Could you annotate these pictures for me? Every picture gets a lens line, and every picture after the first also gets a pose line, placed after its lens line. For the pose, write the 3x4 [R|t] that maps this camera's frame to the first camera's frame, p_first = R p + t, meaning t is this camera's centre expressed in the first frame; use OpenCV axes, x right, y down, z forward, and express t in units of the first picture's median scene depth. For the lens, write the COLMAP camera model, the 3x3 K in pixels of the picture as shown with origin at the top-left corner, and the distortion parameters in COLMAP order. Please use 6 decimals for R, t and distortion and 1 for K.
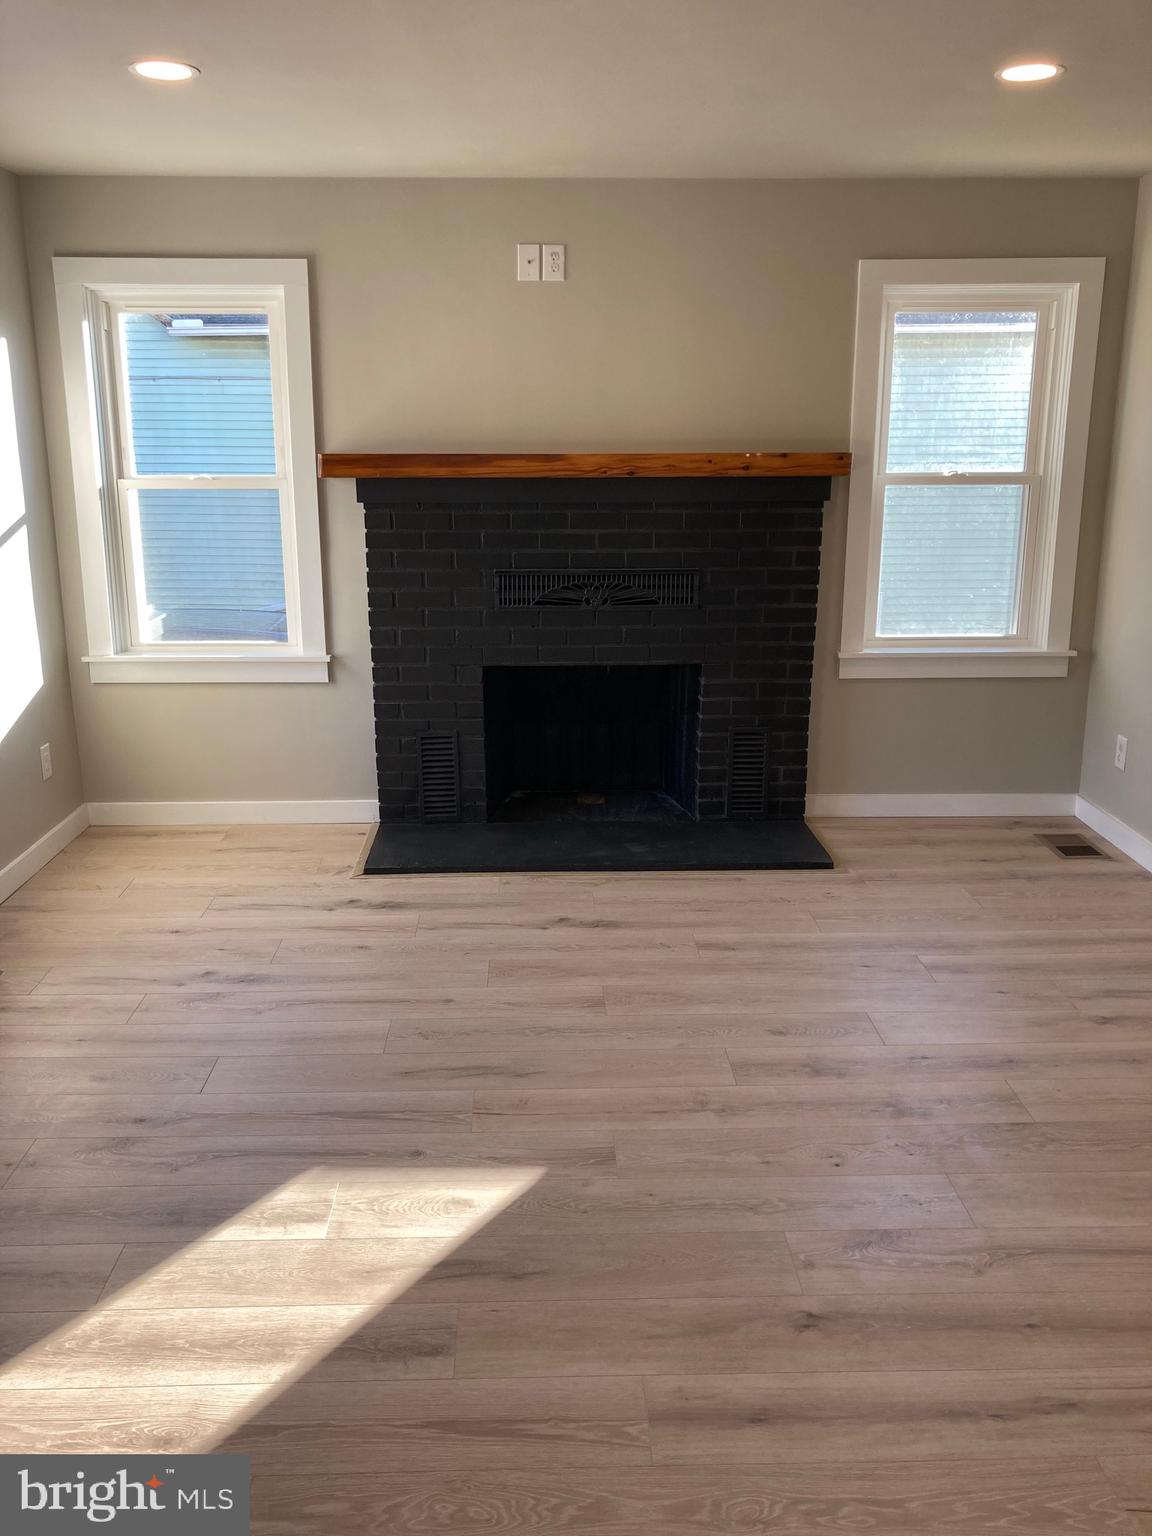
lens RADIAL K [[1279.1, 0, 562.8], [0, 1279.1, 764.6], [0, 0, 1]] dist [0.024720, -0.006865]
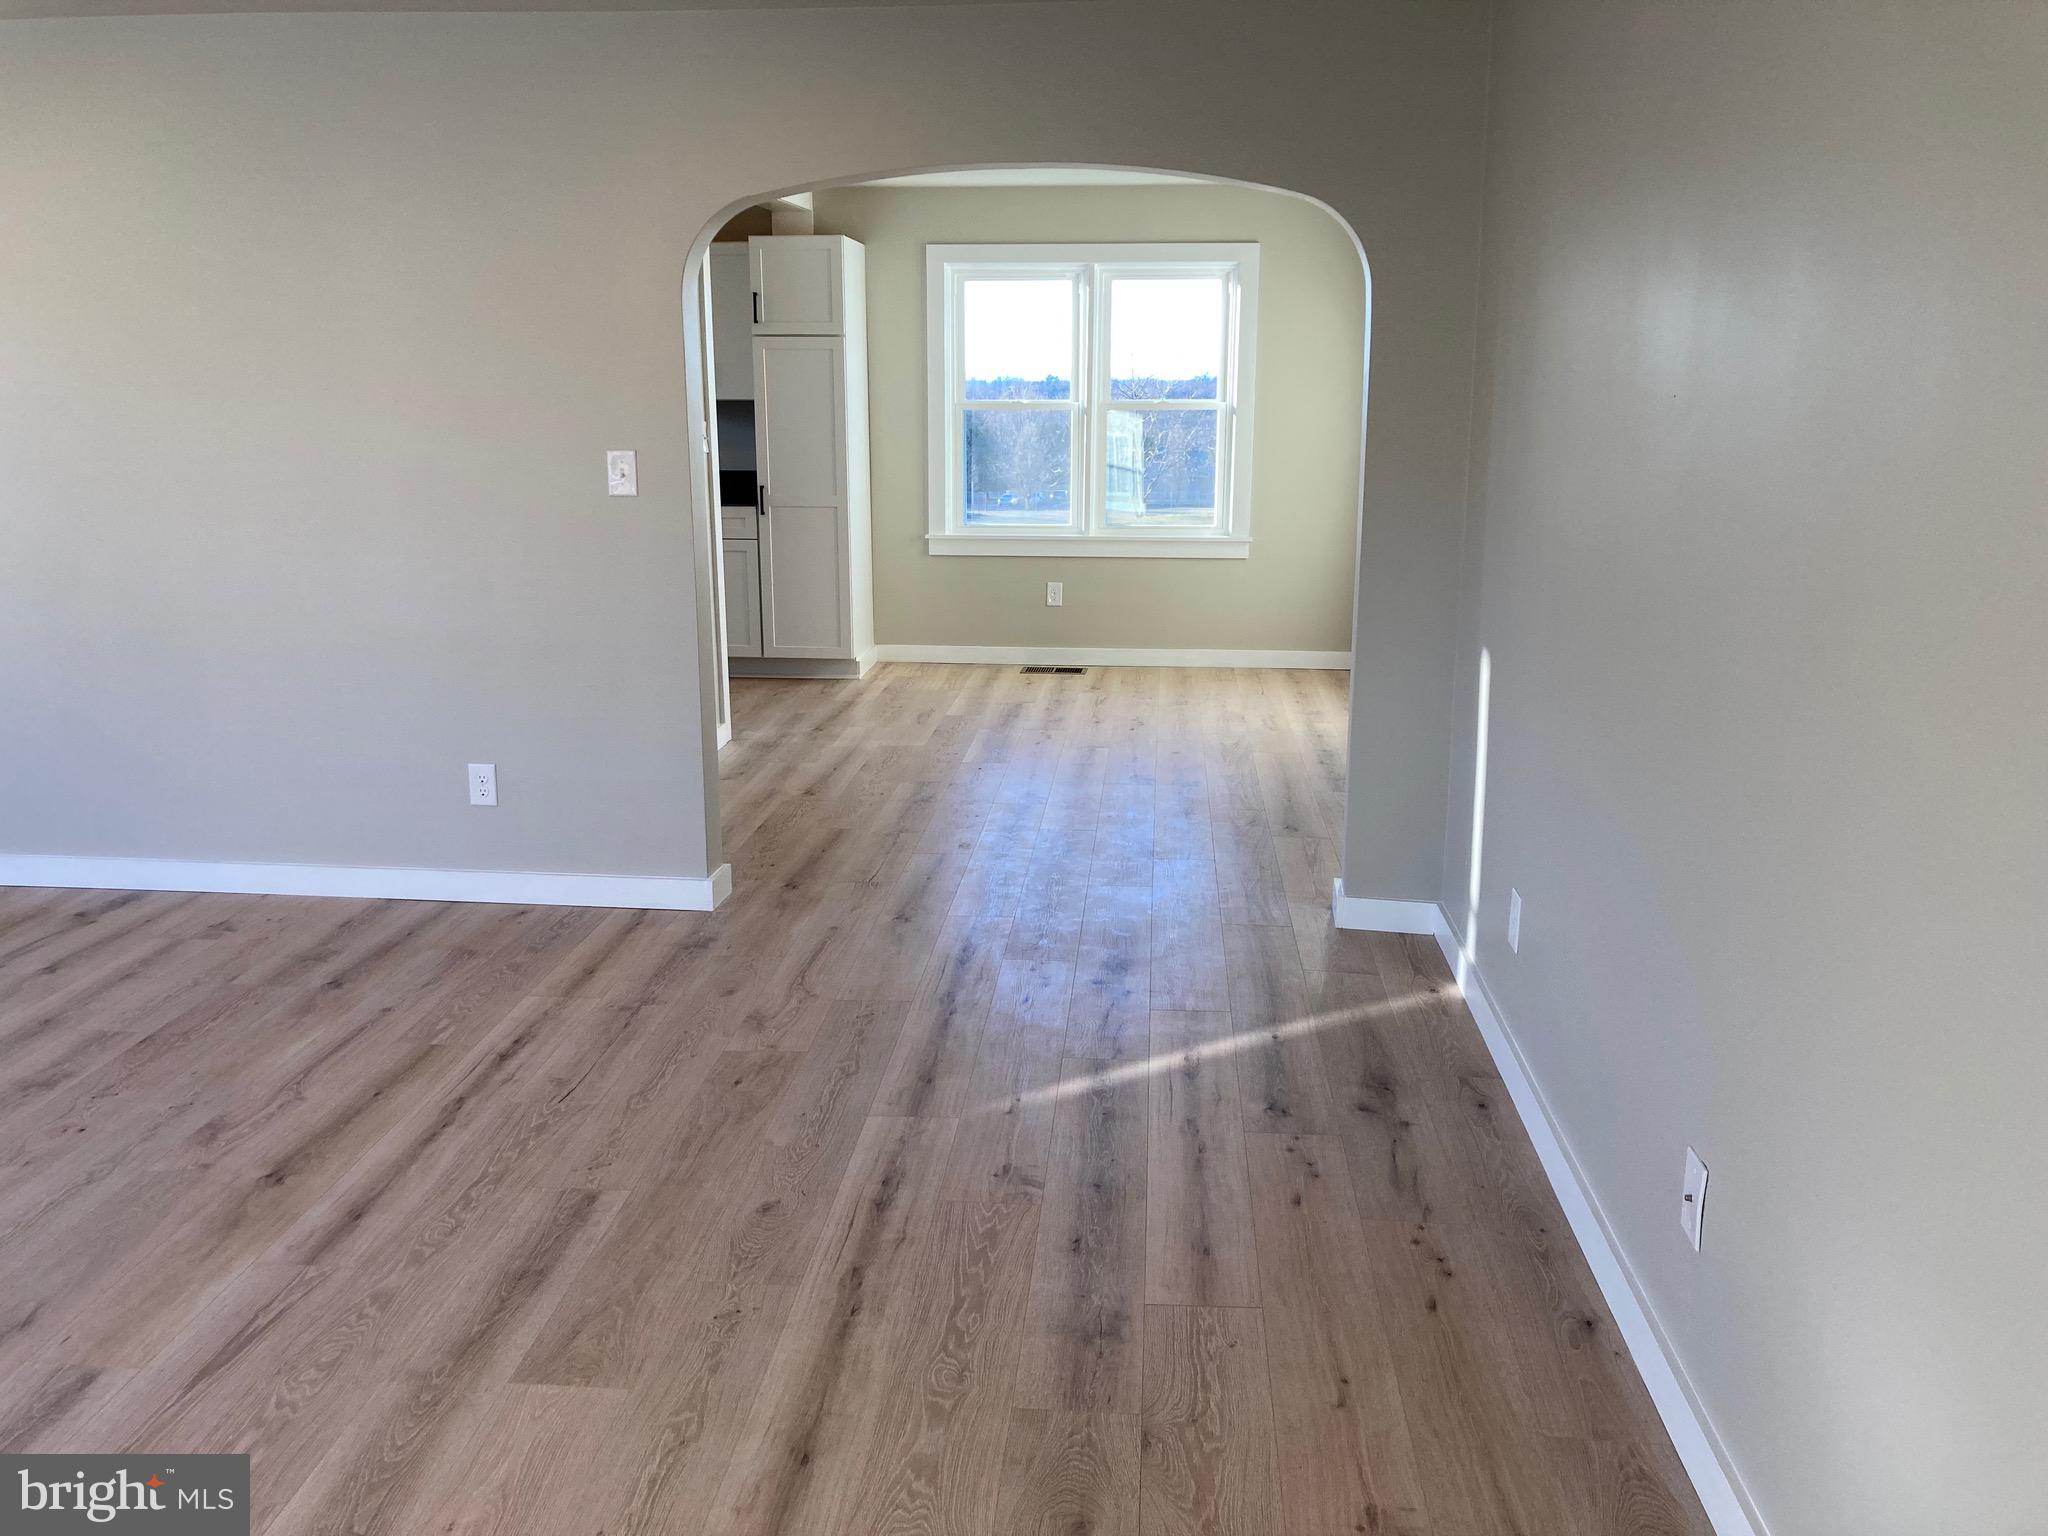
lens RADIAL K [[1692.4, 0, 1033.5], [0, 1692.4, 769.8], [0, 0, 1]] dist [0.012495, 0.001210]
pose [[0.109996, -0.228800, 0.967239, -0.510244], [0.247204, 0.948863, 0.196341, -0.007849], [-0.962700, 0.217509, 0.160932, 0.038894]]
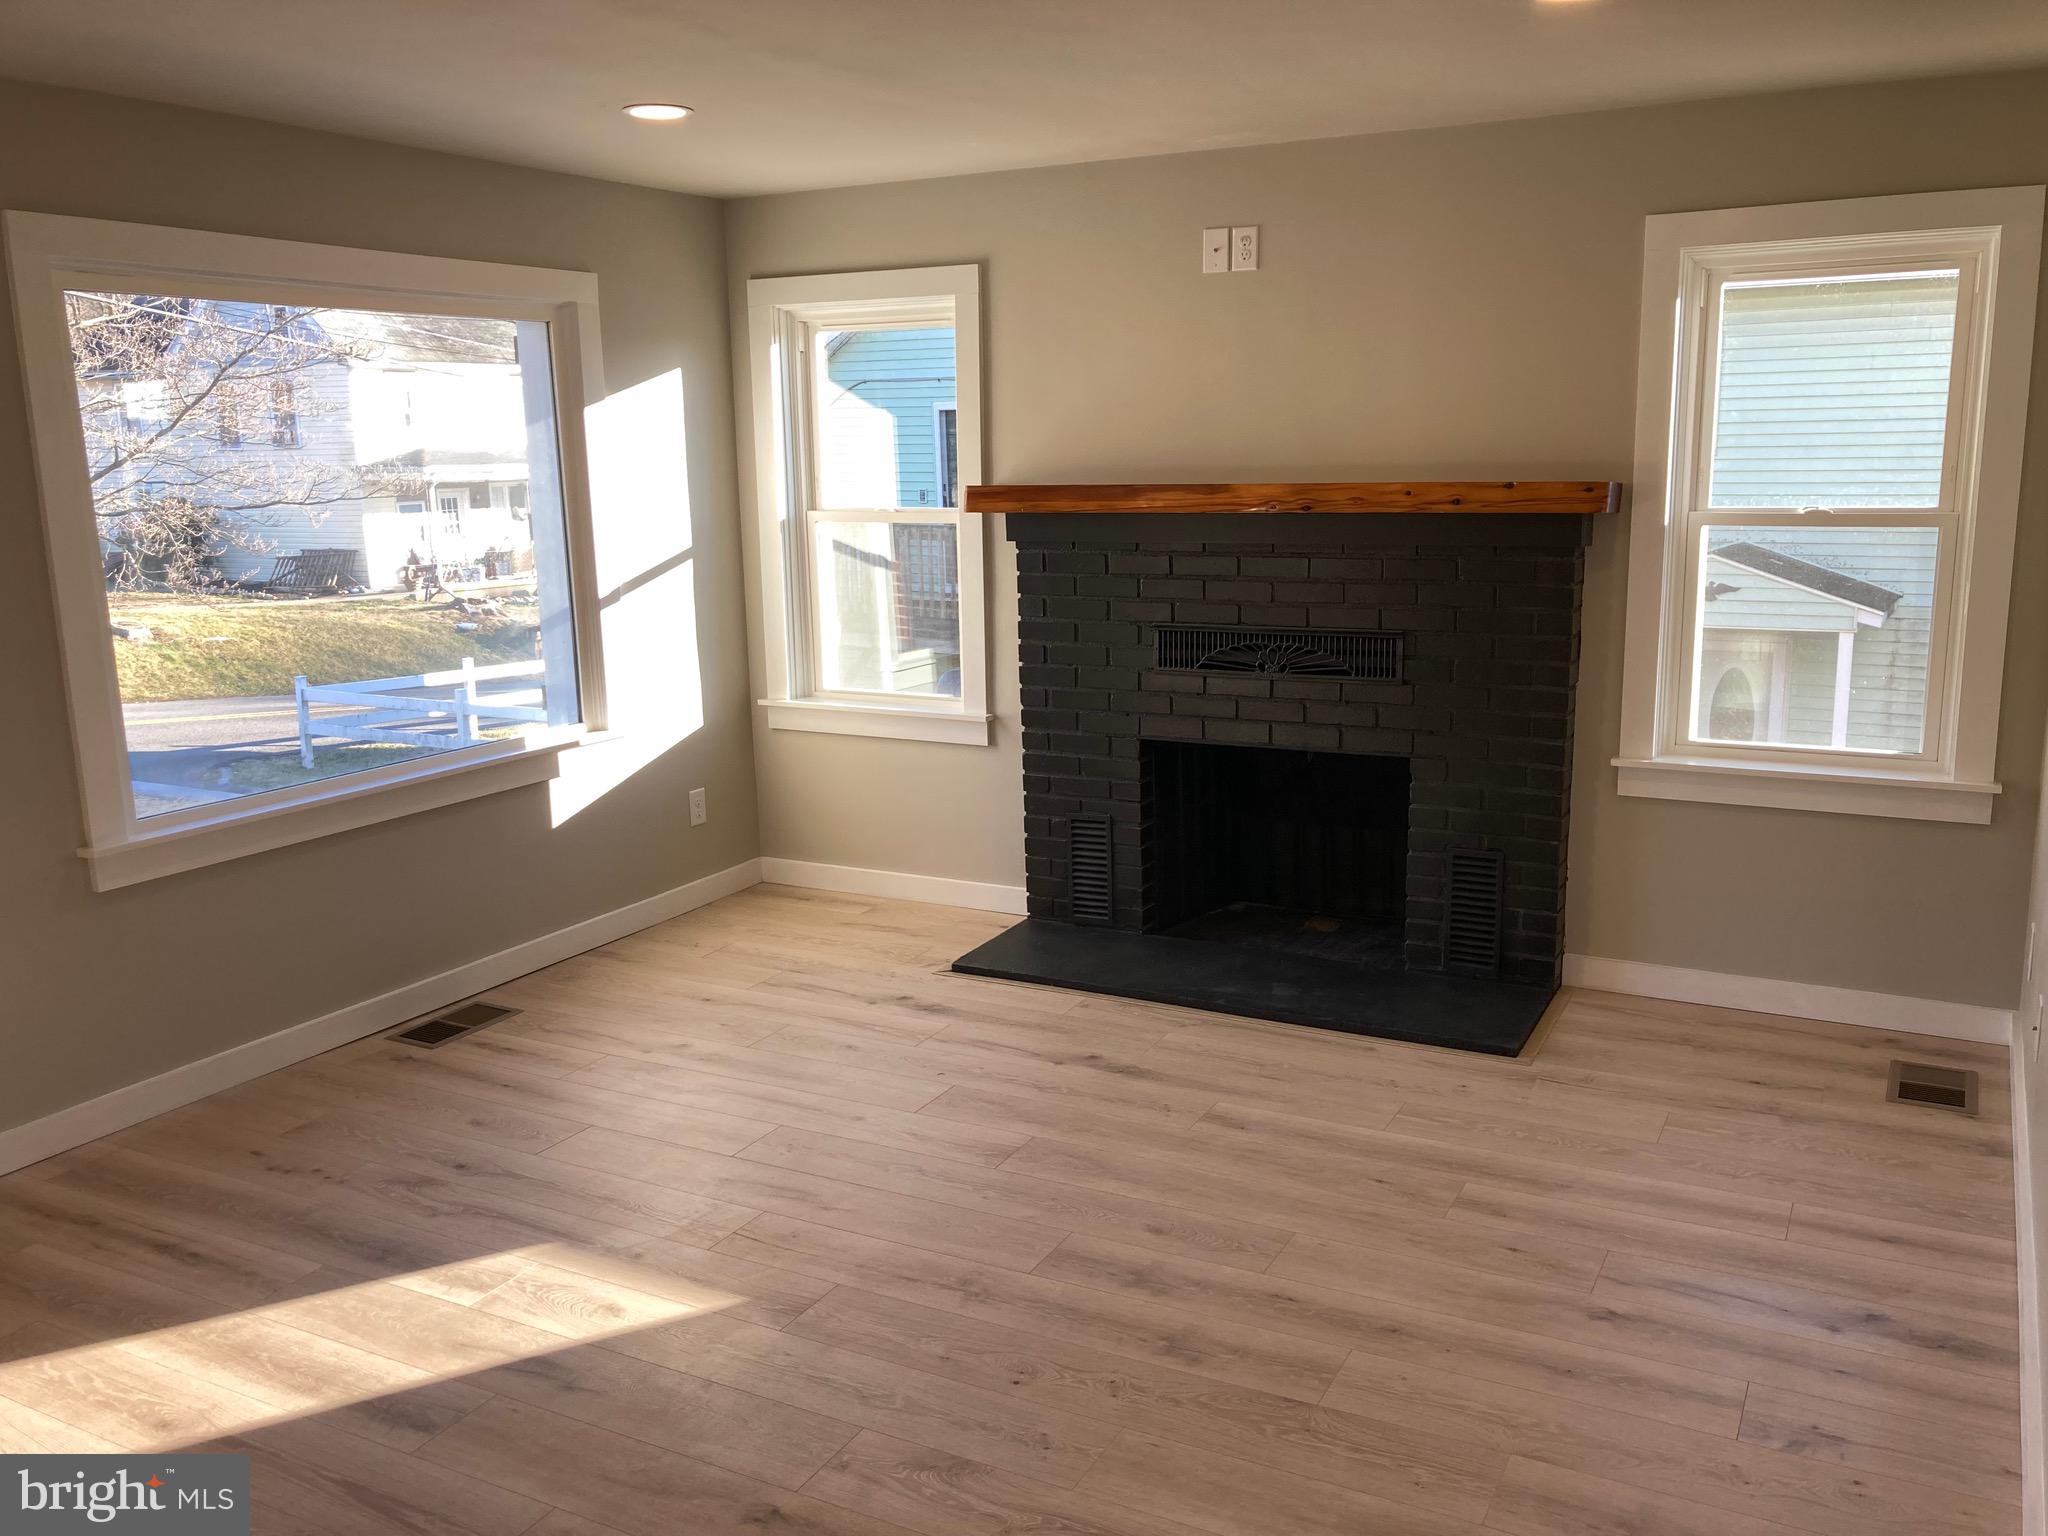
lens RADIAL K [[1692.4, 0, 1033.5], [0, 1692.4, 769.8], [0, 0, 1]] dist [0.012495, 0.001210]
pose [[0.871476, 0.082955, -0.483371, 0.416694], [-0.107536, 0.993928, -0.023302, -0.026879], [0.478503, 0.072287, 0.875106, 0.029308]]
